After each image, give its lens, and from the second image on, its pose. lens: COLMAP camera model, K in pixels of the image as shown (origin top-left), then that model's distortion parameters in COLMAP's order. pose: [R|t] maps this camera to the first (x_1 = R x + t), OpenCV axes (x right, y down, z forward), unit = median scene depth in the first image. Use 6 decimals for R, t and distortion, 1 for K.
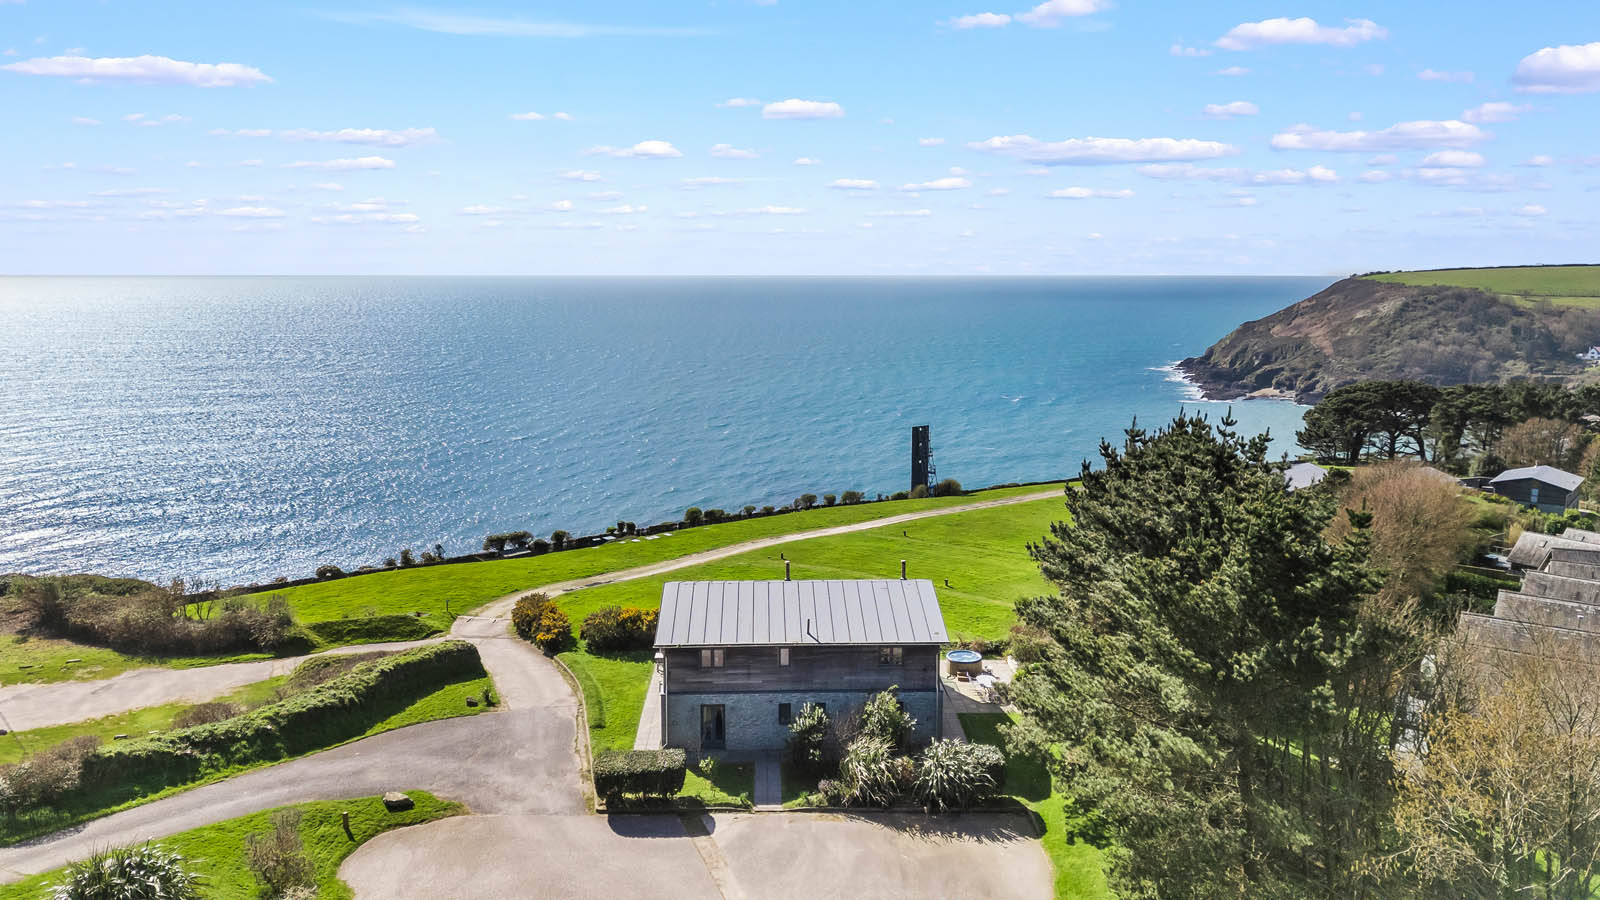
lens RADIAL K [[1131.0, 0, 800.0], [0, 1131.0, 450.0], [0, 0, 1]] dist [0.101989, -0.116068]
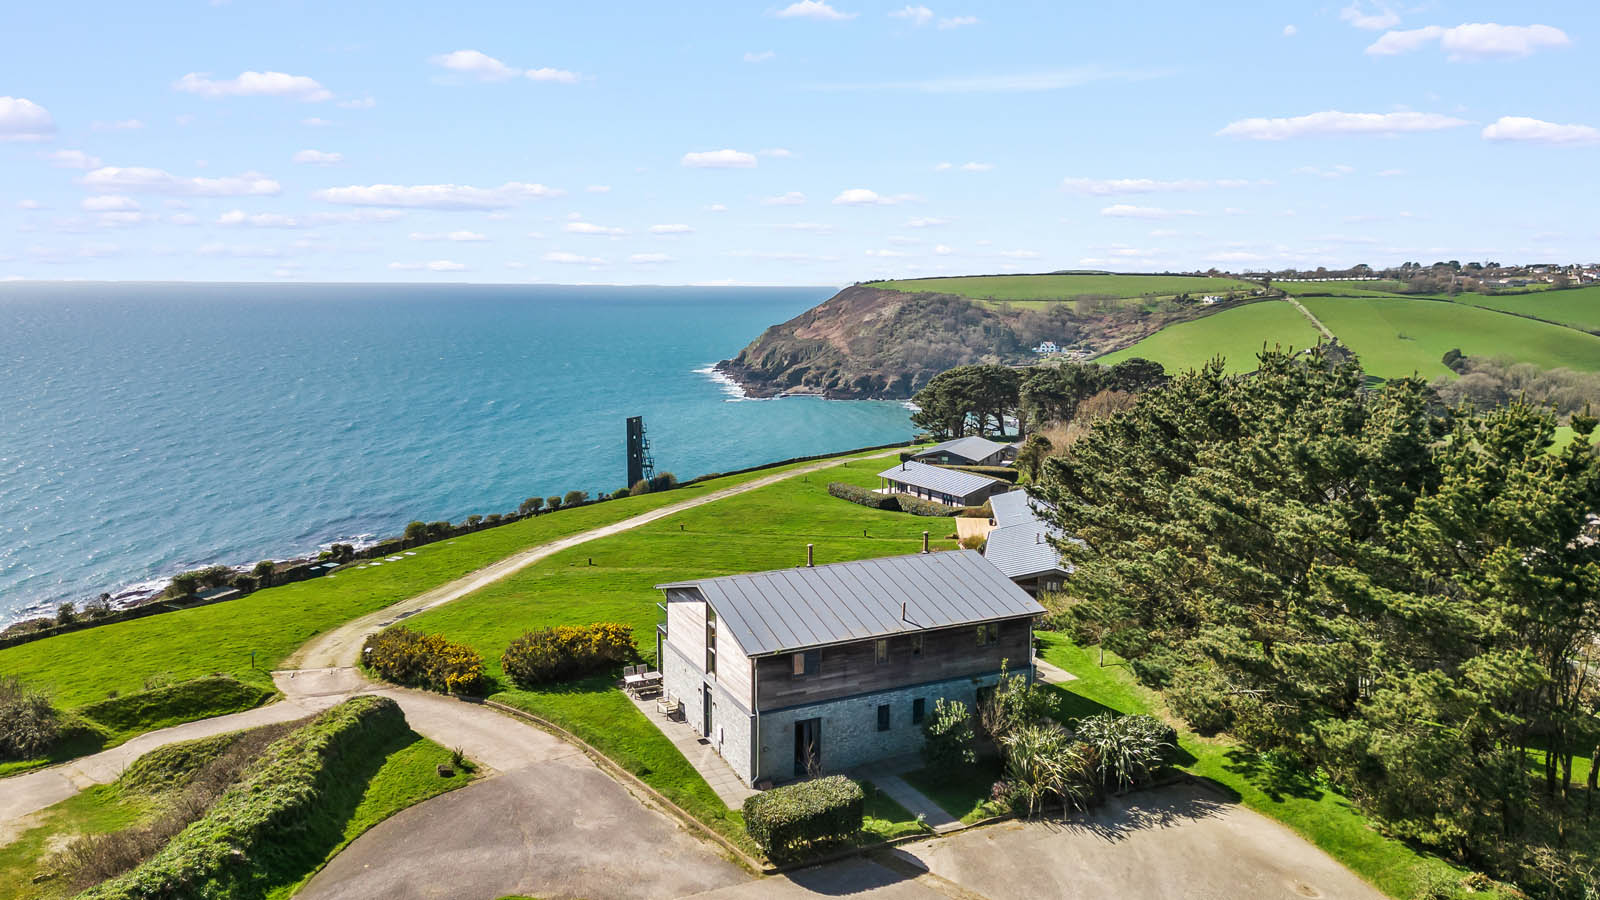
lens RADIAL K [[1131.0, 0, 800.0], [0, 1131.0, 450.0], [0, 0, 1]] dist [0.101989, -0.116068]
pose [[0.914519, -0.058414, 0.400303, -0.142087], [0.061489, 0.998094, 0.005172, 0.008771], [-0.399842, 0.019884, 0.916368, 0.086929]]
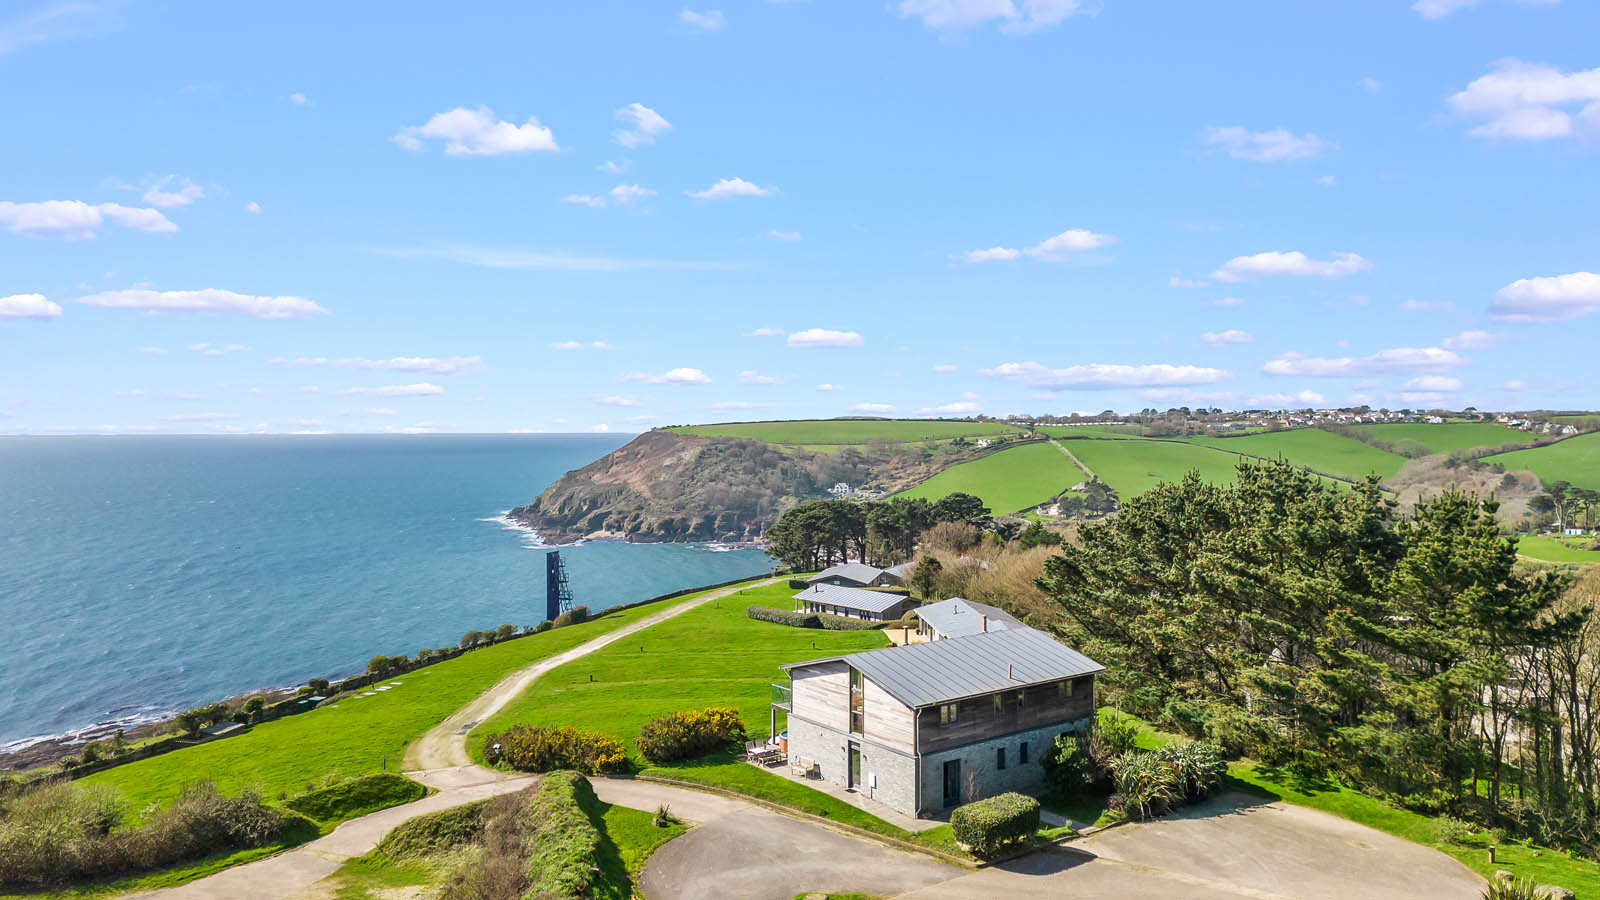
lens RADIAL K [[1131.0, 0, 800.0], [0, 1131.0, 450.0], [0, 0, 1]] dist [0.101989, -0.116068]
pose [[0.820121, -0.016608, 0.571949, -0.273624], [0.094463, 0.989793, -0.106710, 0.015895], [-0.564339, 0.141543, 0.813319, 0.072804]]
